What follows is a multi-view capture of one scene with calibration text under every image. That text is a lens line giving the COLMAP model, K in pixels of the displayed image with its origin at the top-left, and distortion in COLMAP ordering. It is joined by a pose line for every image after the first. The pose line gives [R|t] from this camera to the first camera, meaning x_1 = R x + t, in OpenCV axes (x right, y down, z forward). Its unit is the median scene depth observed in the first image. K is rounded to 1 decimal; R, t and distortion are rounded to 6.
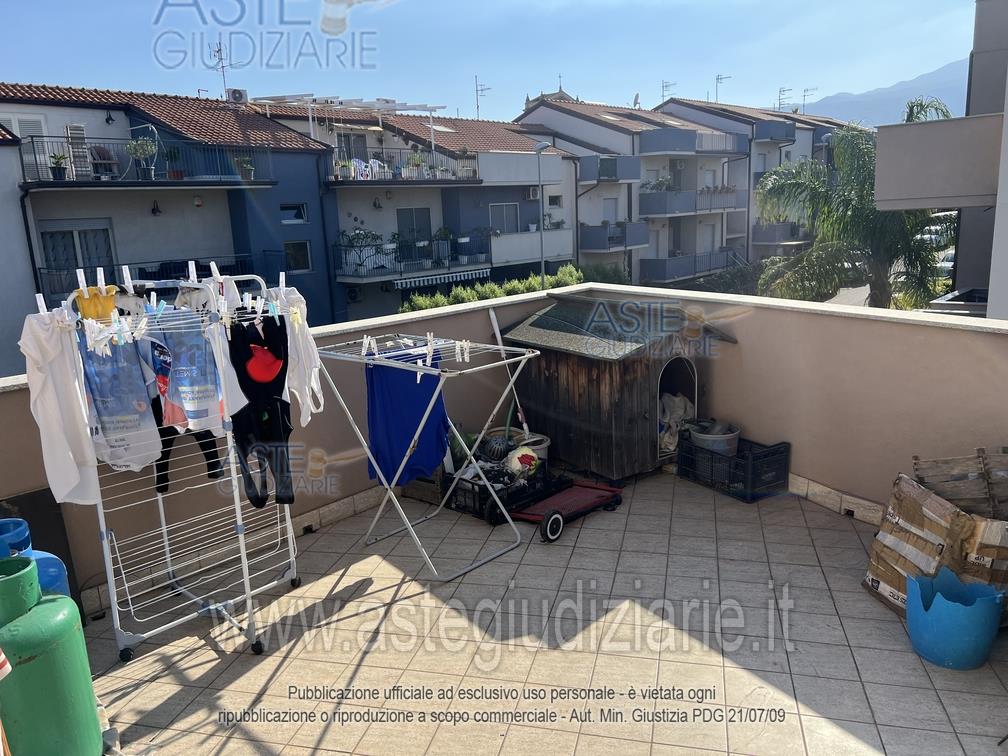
lens RADIAL K [[749.5, 0, 496.5], [0, 749.5, 368.5], [0, 0, 1]] dist [0.107786, -0.113470]
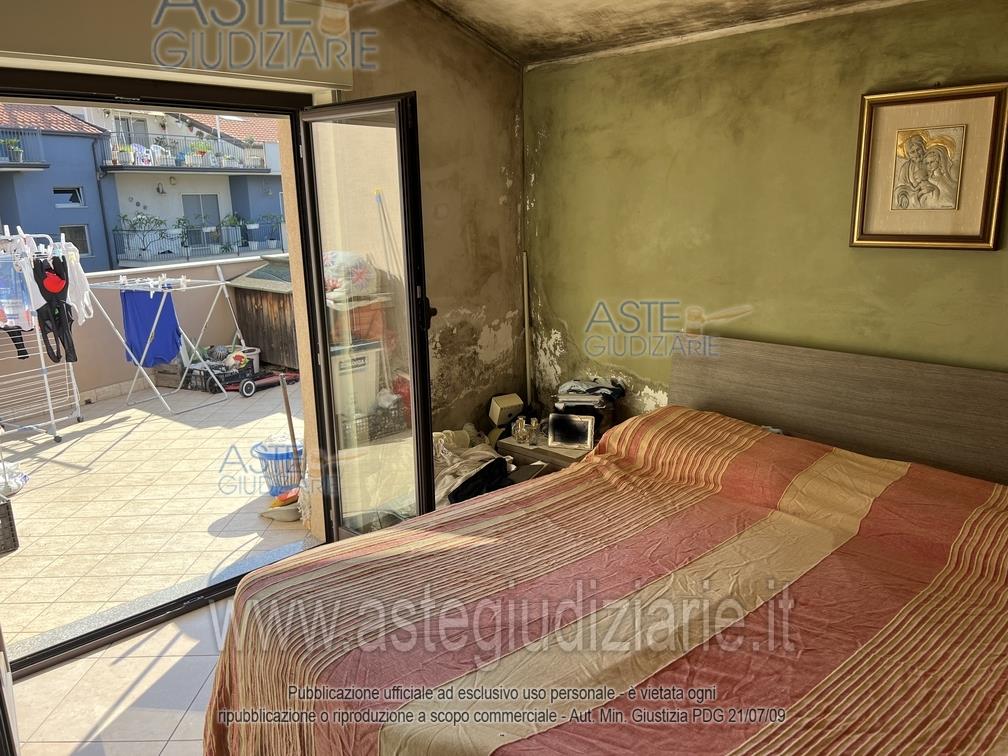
lens RADIAL K [[770.2, 0, 504.0], [0, 770.2, 378.0], [0, 0, 1]] dist [0.031549, -0.007870]
pose [[0.970629, -0.032124, 0.238427, 0.201315], [0.027672, 0.999375, 0.021996, 0.148619], [-0.238985, -0.014753, 0.970911, -0.751426]]
